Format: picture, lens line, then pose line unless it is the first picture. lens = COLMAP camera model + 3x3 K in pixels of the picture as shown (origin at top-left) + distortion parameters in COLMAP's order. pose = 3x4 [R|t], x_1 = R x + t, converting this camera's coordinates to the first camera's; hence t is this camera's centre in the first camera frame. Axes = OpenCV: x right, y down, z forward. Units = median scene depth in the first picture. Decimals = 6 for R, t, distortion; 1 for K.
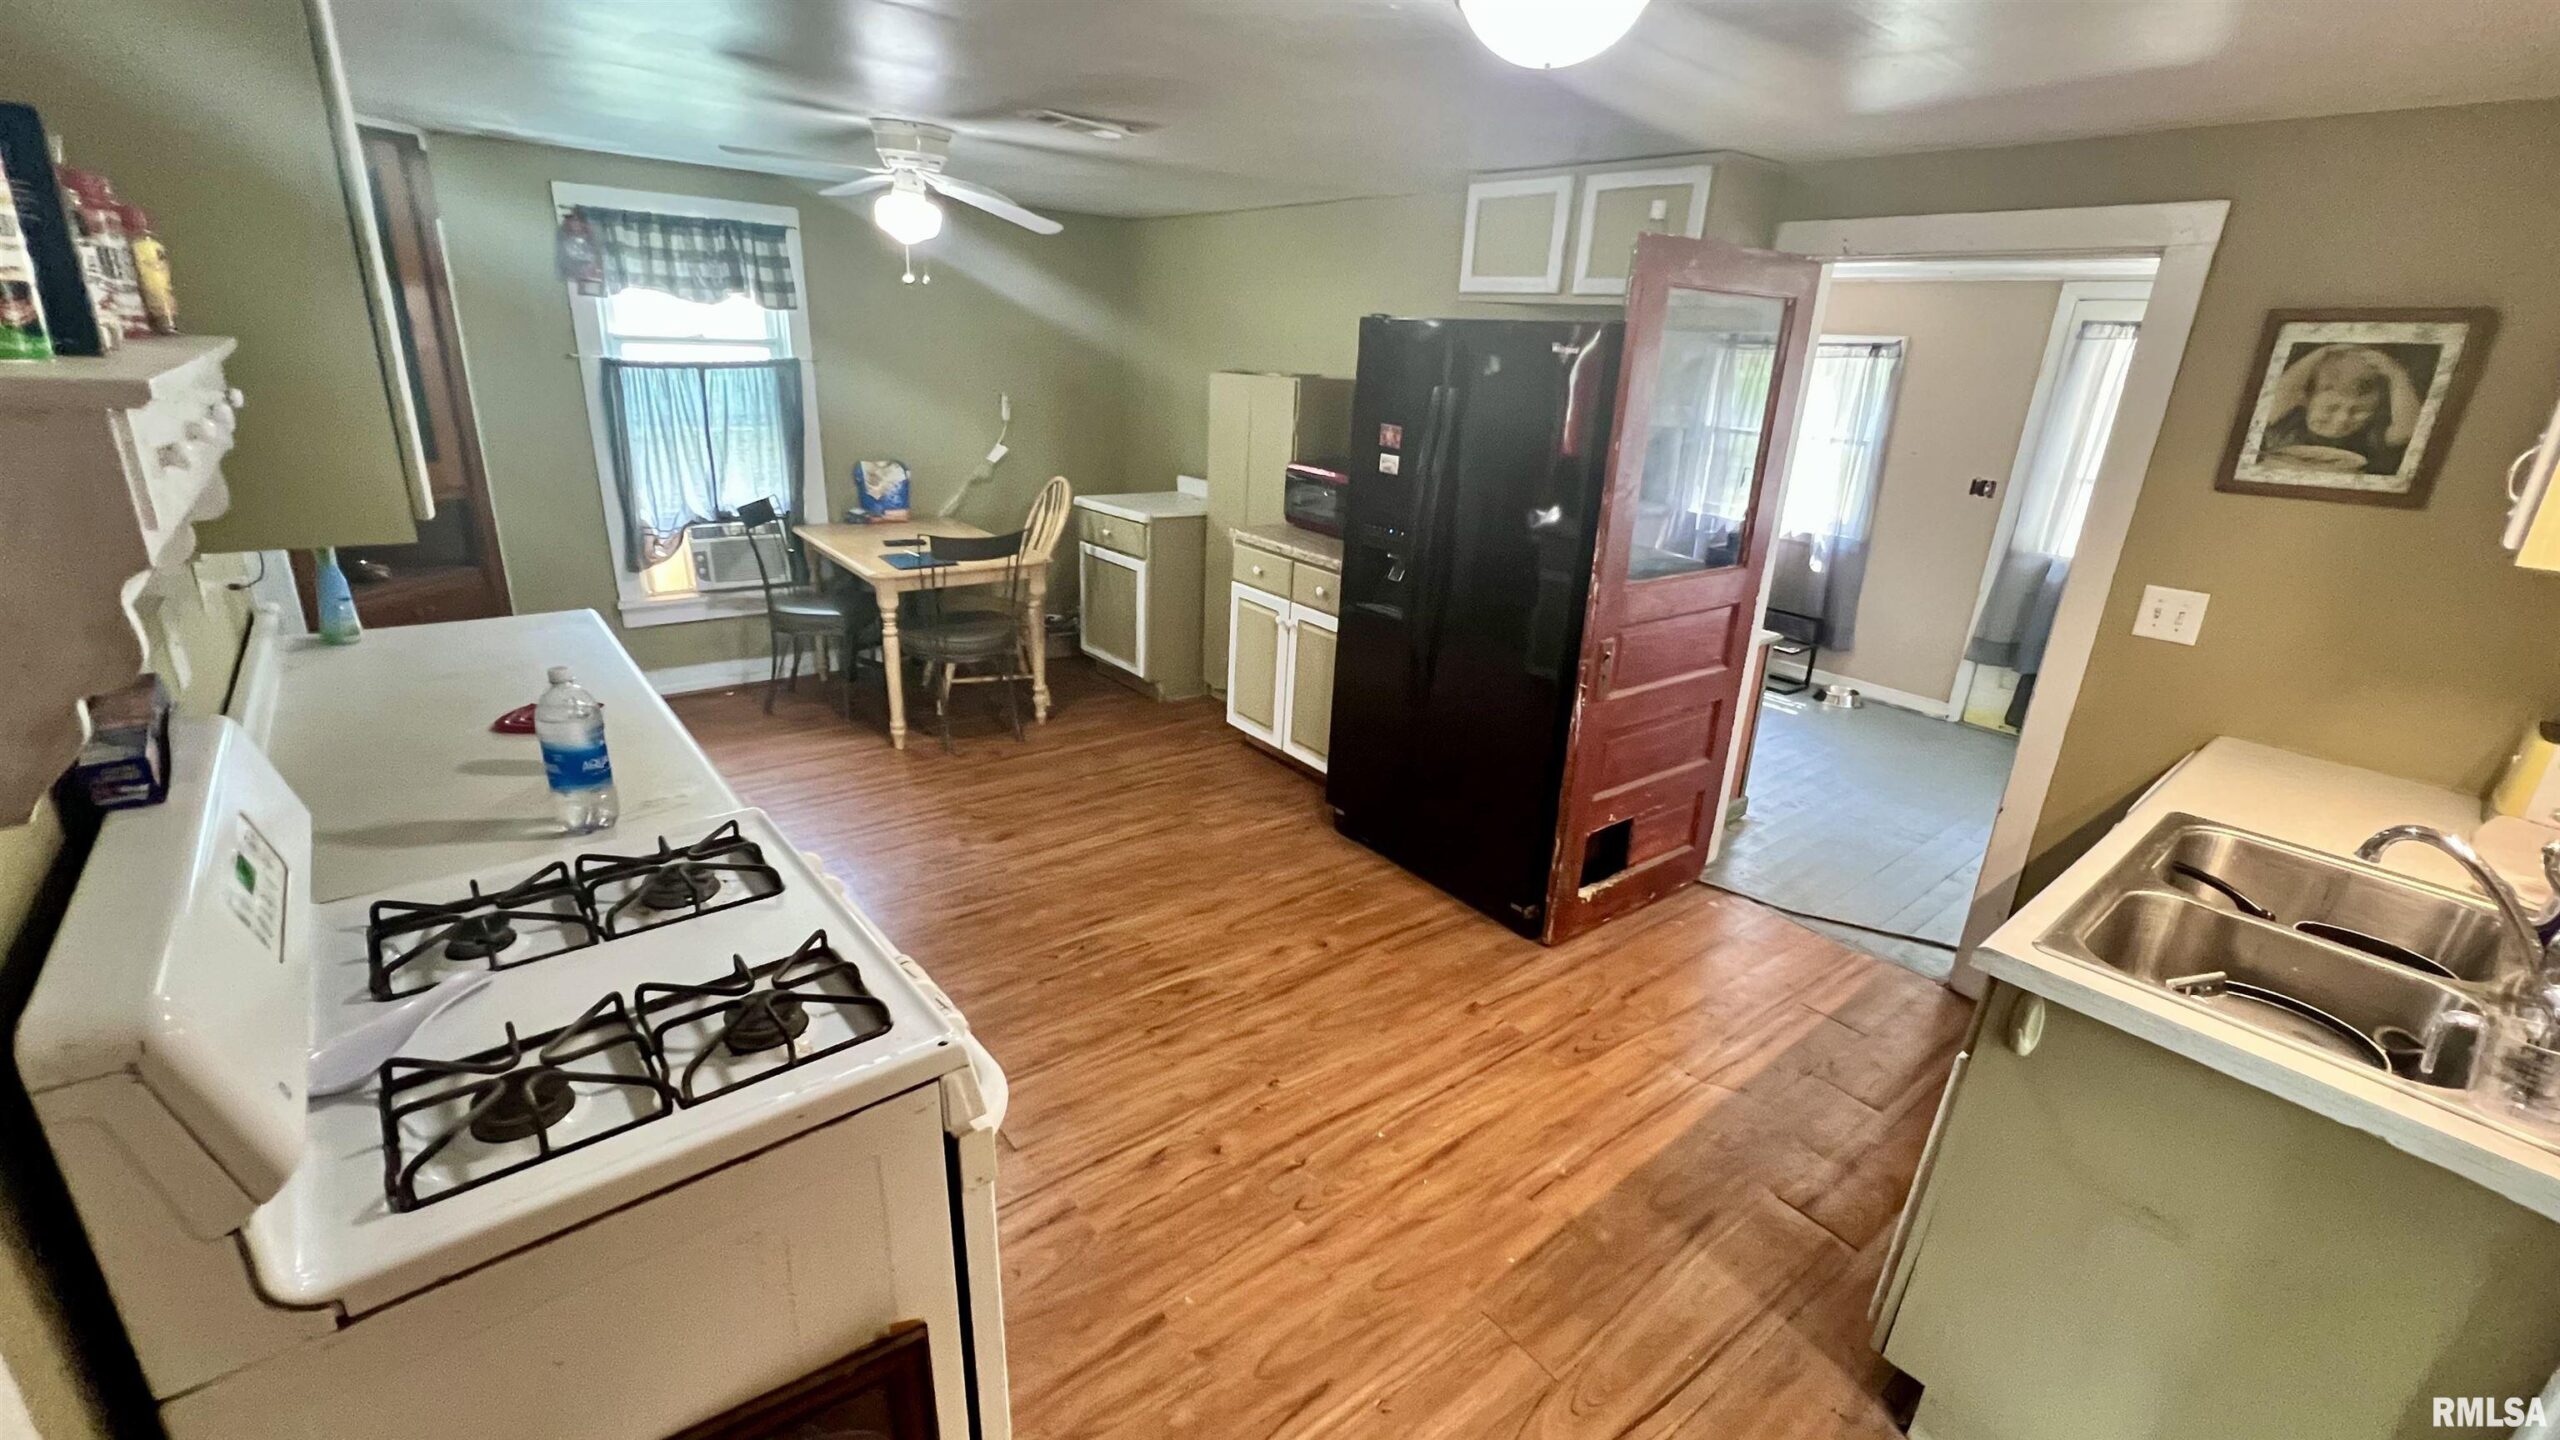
lens RADIAL K [[1064.5, 0, 1296.1], [0, 1064.5, 711.2], [0, 0, 1]] dist [0.000404, -0.000016]
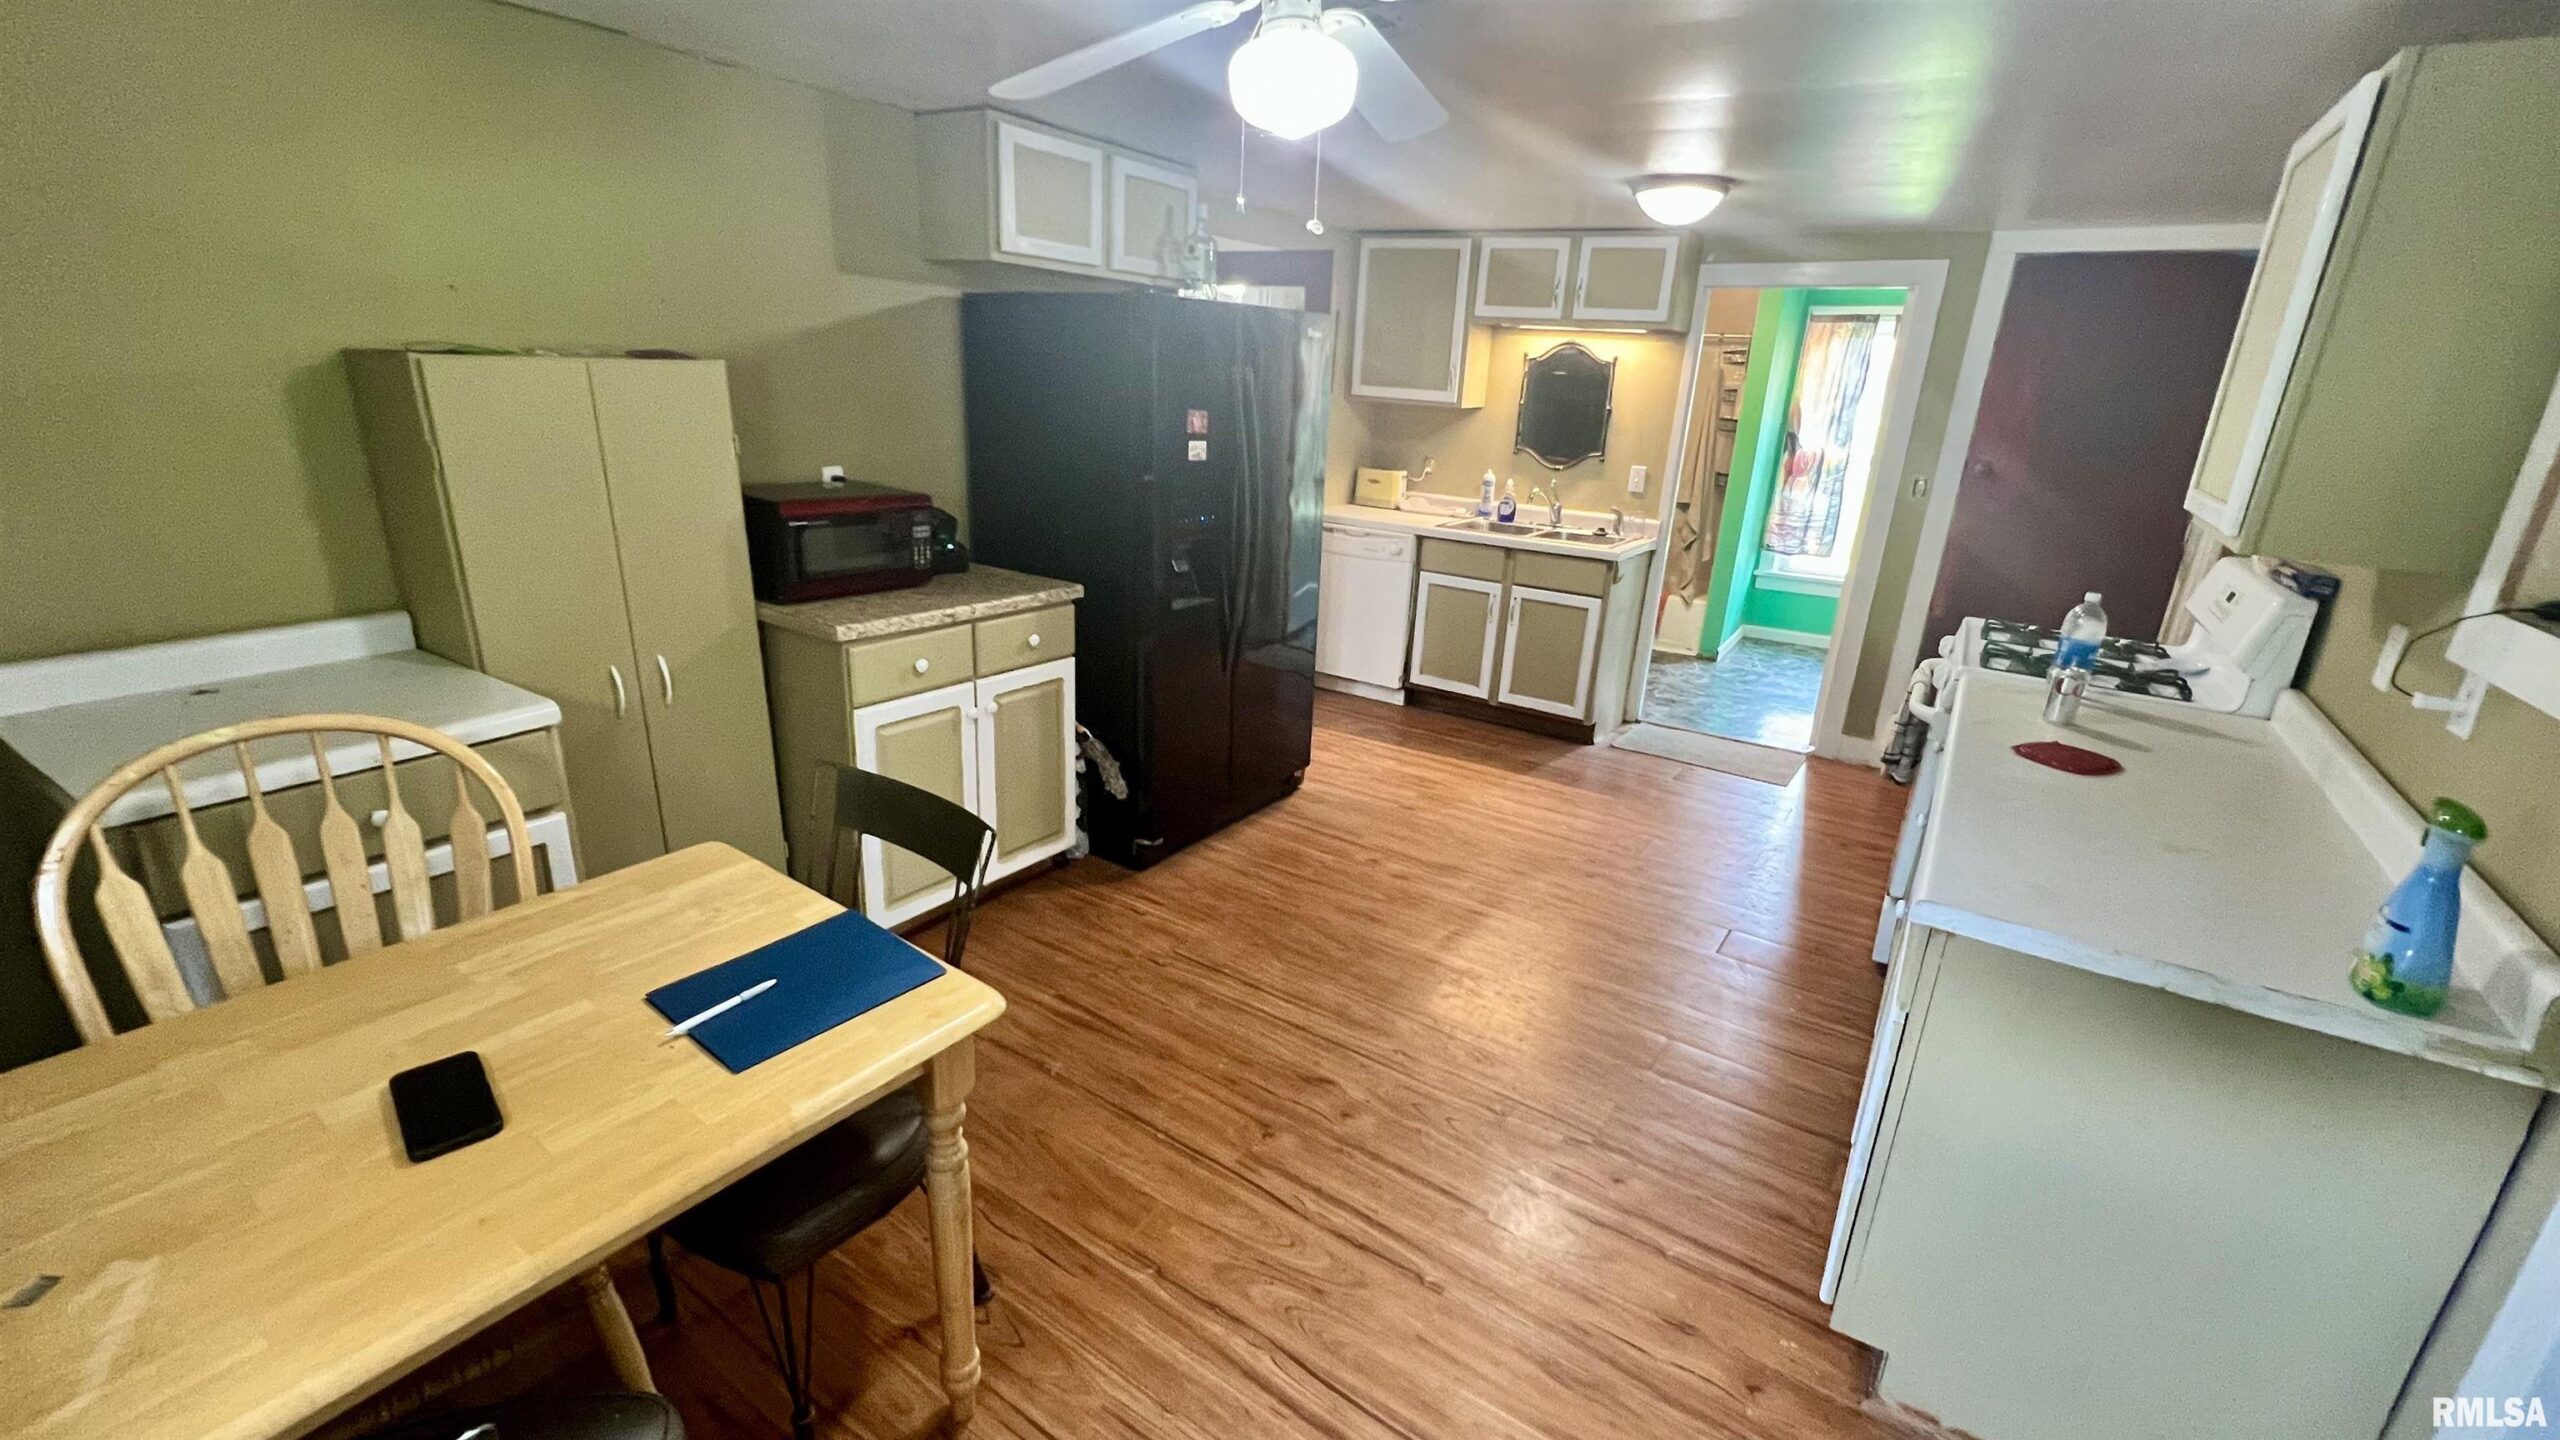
lens RADIAL K [[1064.5, 0, 1282.8], [0, 1064.5, 719.2], [0, 0, 1]] dist [0.000404, -0.000016]
pose [[-0.286545, -0.359285, 0.888148, -0.806738], [0.254498, 0.865171, 0.432100, -0.385683], [-0.923646, 0.349848, -0.156473, 1.073027]]
